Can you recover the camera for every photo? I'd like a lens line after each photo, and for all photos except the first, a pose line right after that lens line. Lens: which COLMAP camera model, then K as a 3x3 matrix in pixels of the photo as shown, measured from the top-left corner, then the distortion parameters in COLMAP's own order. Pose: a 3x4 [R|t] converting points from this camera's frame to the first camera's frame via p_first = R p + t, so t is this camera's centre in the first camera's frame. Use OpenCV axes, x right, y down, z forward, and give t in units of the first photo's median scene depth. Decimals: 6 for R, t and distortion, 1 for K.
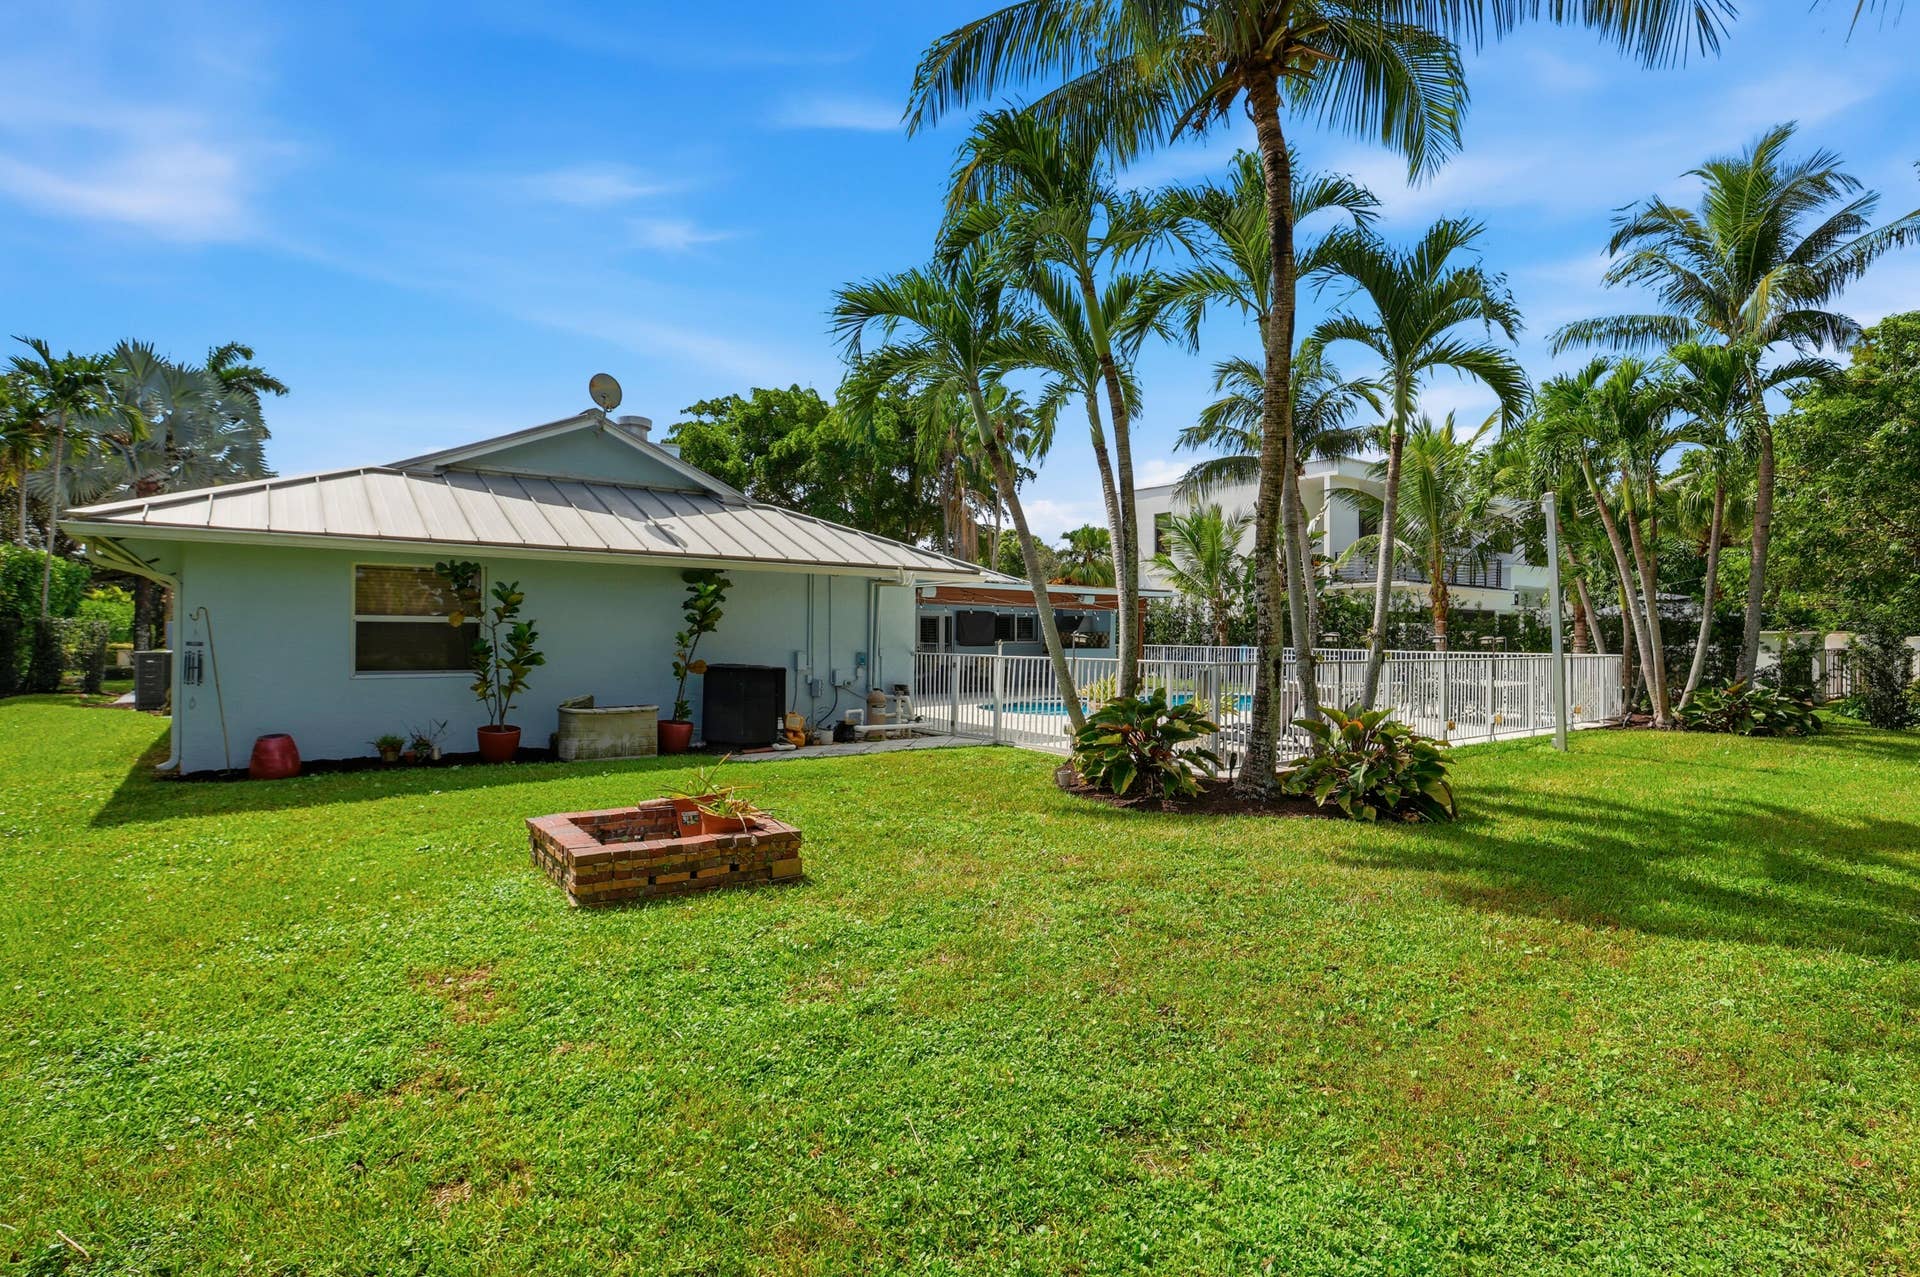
lens RADIAL K [[906.8, 0, 960.0], [0, 906.8, 638.5], [0, 0, 1]] dist [-0.002179, -0.000196]
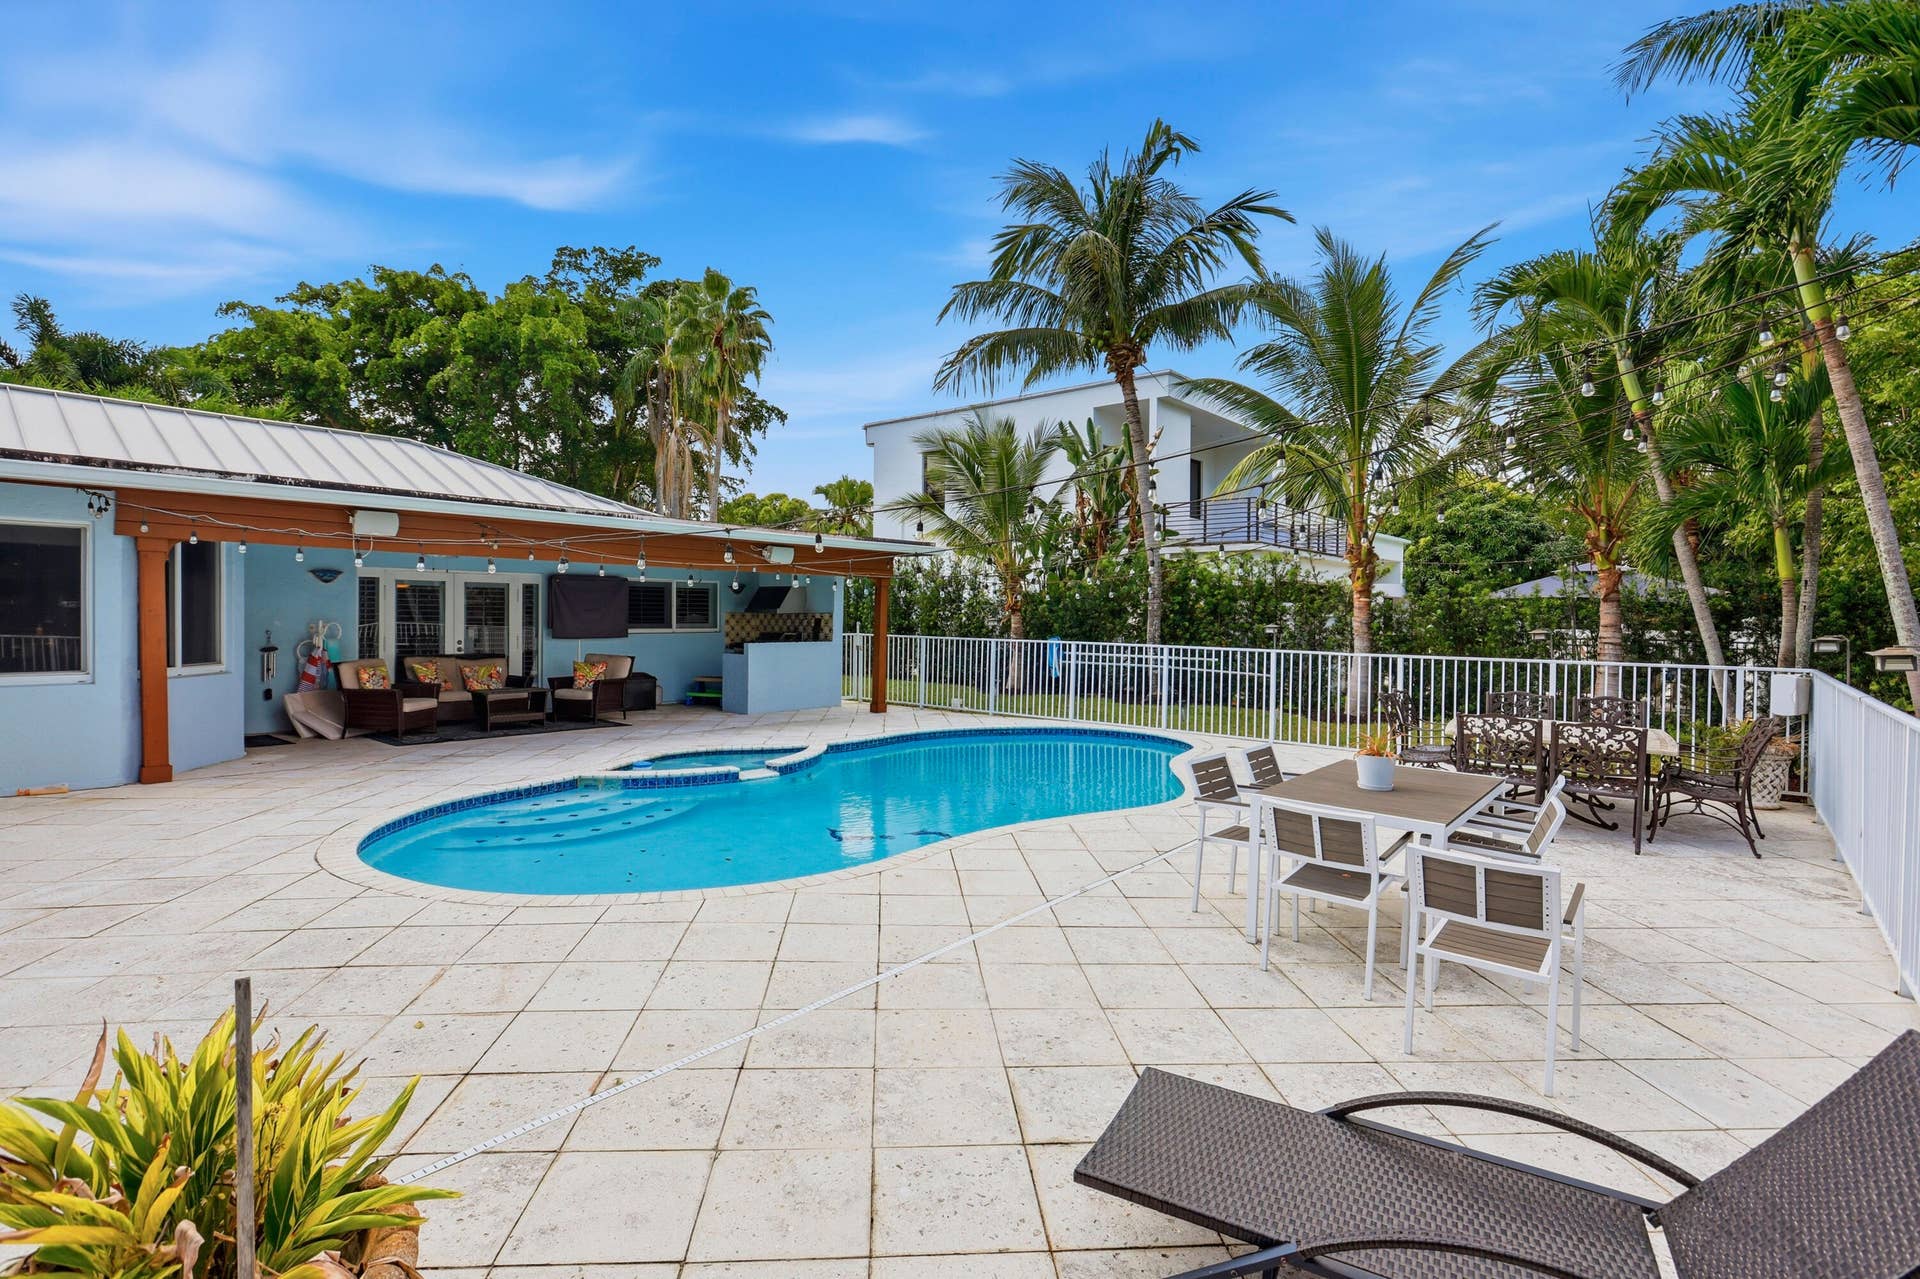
lens RADIAL K [[906.8, 0, 960.0], [0, 906.8, 639.5], [0, 0, 1]] dist [-0.002179, -0.000196]
pose [[0.972400, -0.003692, 0.233292, 0.100987], [-0.002617, 0.999639, 0.026728, -0.006049], [-0.233306, -0.026600, 0.972039, 0.381637]]
